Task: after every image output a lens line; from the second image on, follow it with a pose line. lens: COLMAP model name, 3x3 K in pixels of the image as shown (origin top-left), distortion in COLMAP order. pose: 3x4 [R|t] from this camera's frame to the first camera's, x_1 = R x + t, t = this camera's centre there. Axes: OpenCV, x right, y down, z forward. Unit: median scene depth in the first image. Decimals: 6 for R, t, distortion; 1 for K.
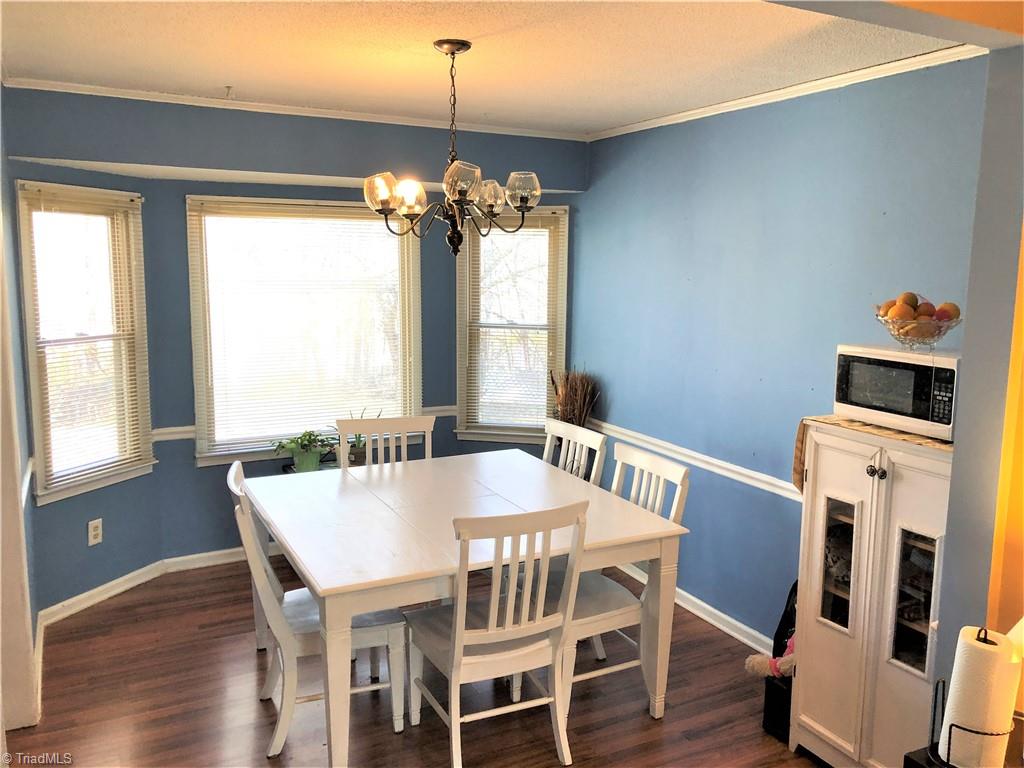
lens RADIAL K [[832.2, 0, 510.6], [0, 832.2, 384.2], [0, 0, 1]] dist [0.016515, -0.032804]
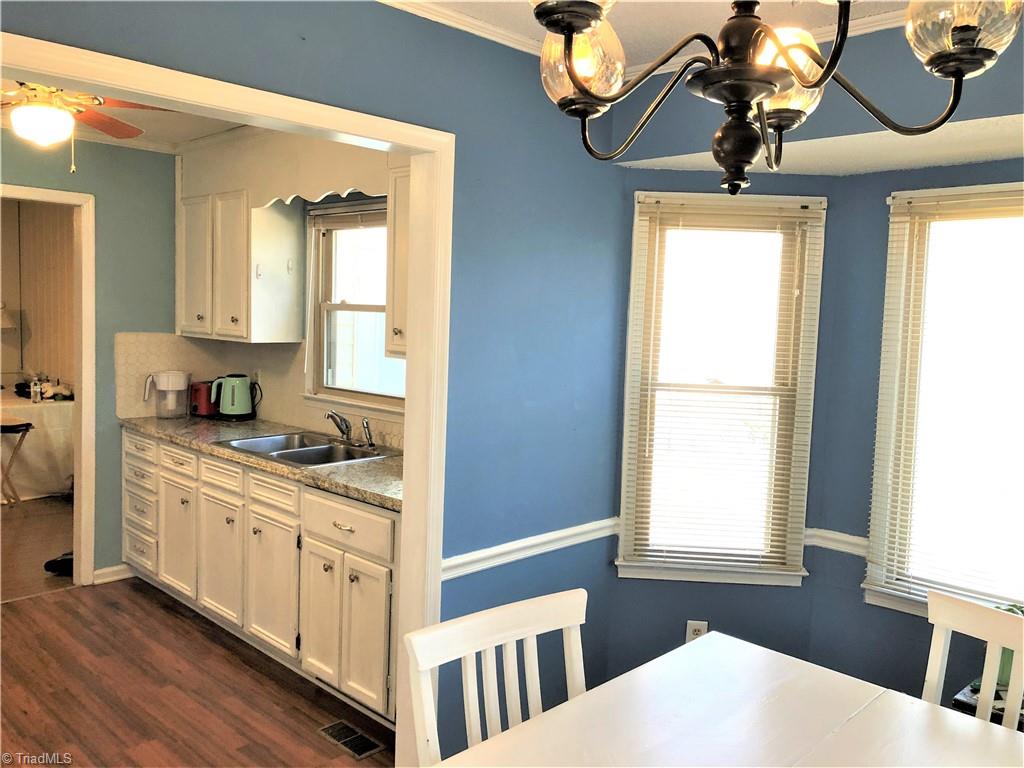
lens RADIAL K [[832.2, 0, 509.4], [0, 832.2, 377.6], [0, 0, 1]] dist [0.016515, -0.032804]
pose [[0.298670, 0.072807, -0.951575, 0.166466], [-0.167120, 0.985669, 0.022962, -0.046637], [0.939610, 0.152169, 0.306557, 0.544233]]
